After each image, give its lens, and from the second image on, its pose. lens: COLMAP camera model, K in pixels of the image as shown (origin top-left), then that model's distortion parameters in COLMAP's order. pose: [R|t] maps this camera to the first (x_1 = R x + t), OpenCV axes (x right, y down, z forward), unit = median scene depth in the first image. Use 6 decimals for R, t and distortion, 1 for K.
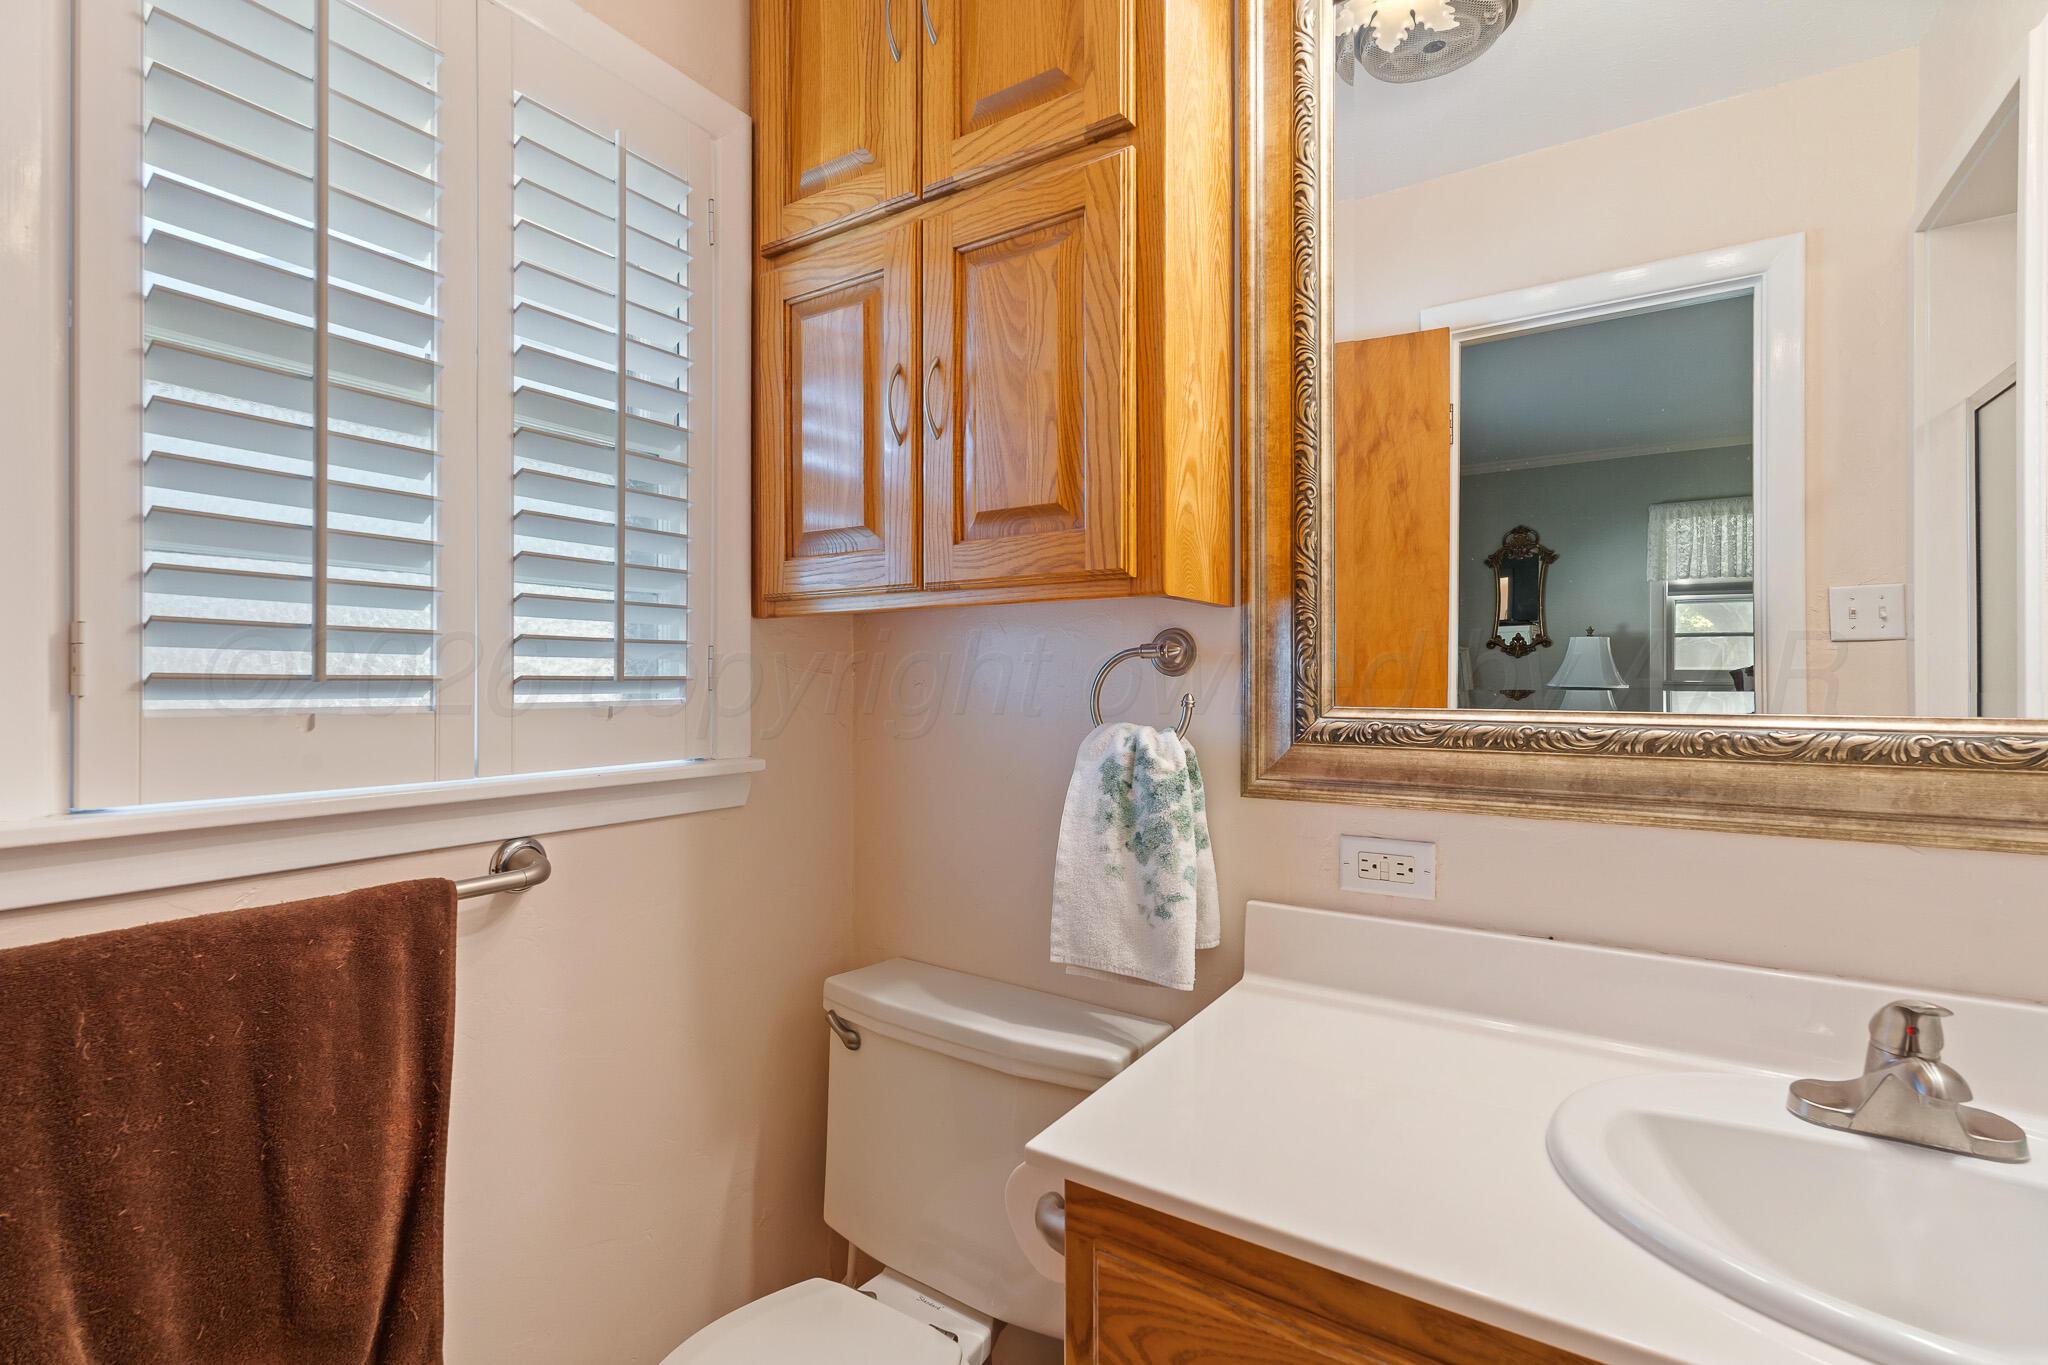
lens RADIAL K [[930.7, 0, 1026.1], [0, 930.7, 679.6], [0, 0, 1]] dist [-0.003008, 0.000252]
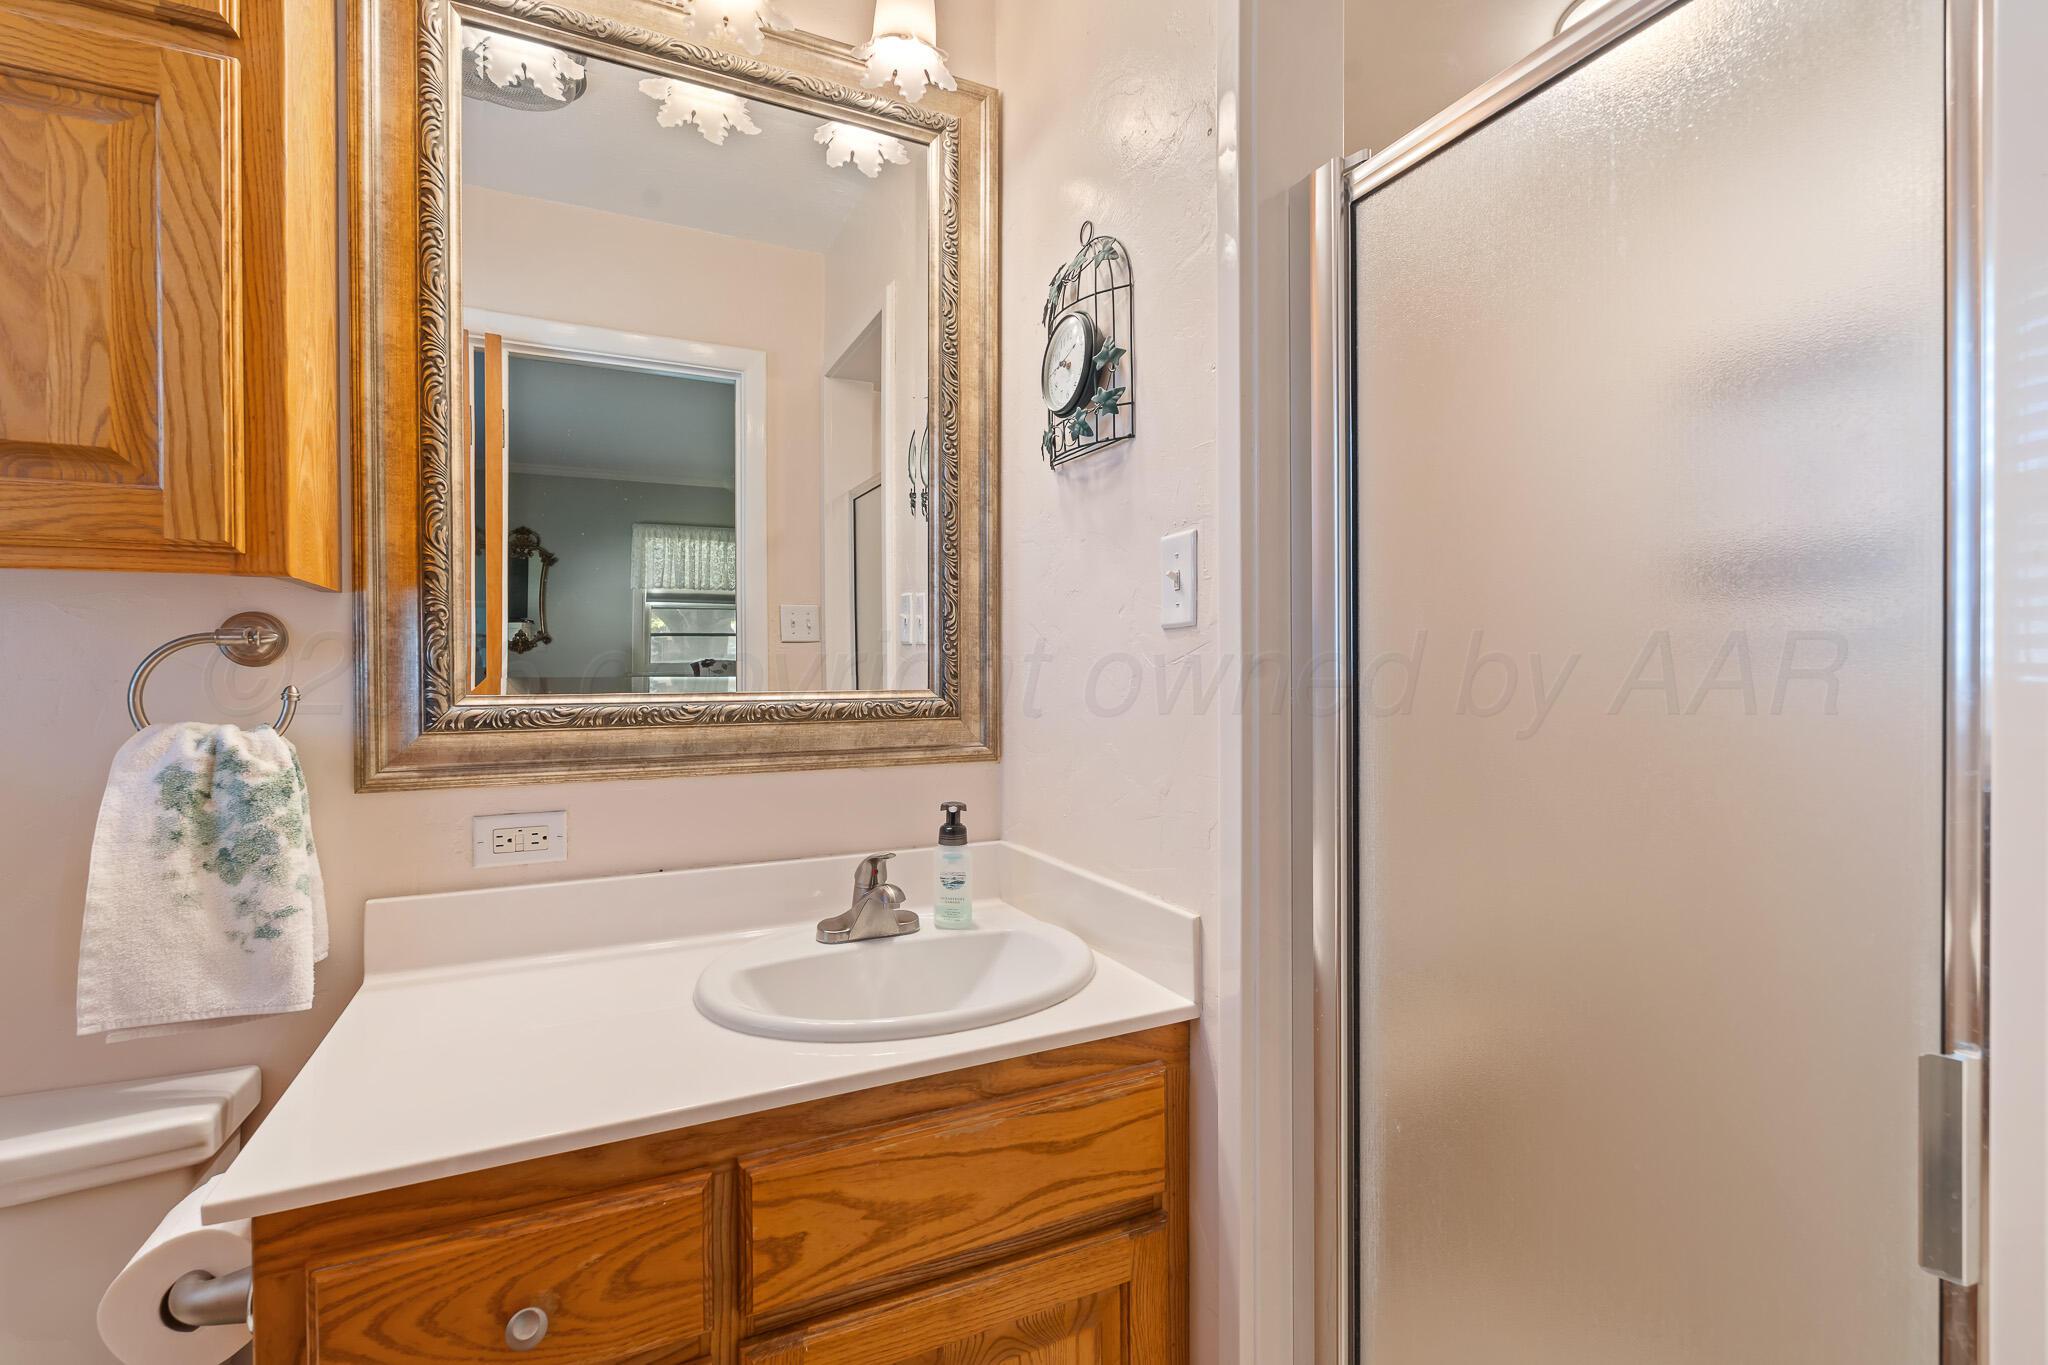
lens RADIAL K [[910.3, 0, 1024.6], [0, 910.3, 666.1], [0, 0, 1]] dist [-0.001445, 0.000282]
pose [[0.509996, 0.000934, 0.860176, -0.231588], [0.004533, 0.999983, -0.003773, 0.002780], [-0.860165, 0.005824, 0.509983, -0.065683]]
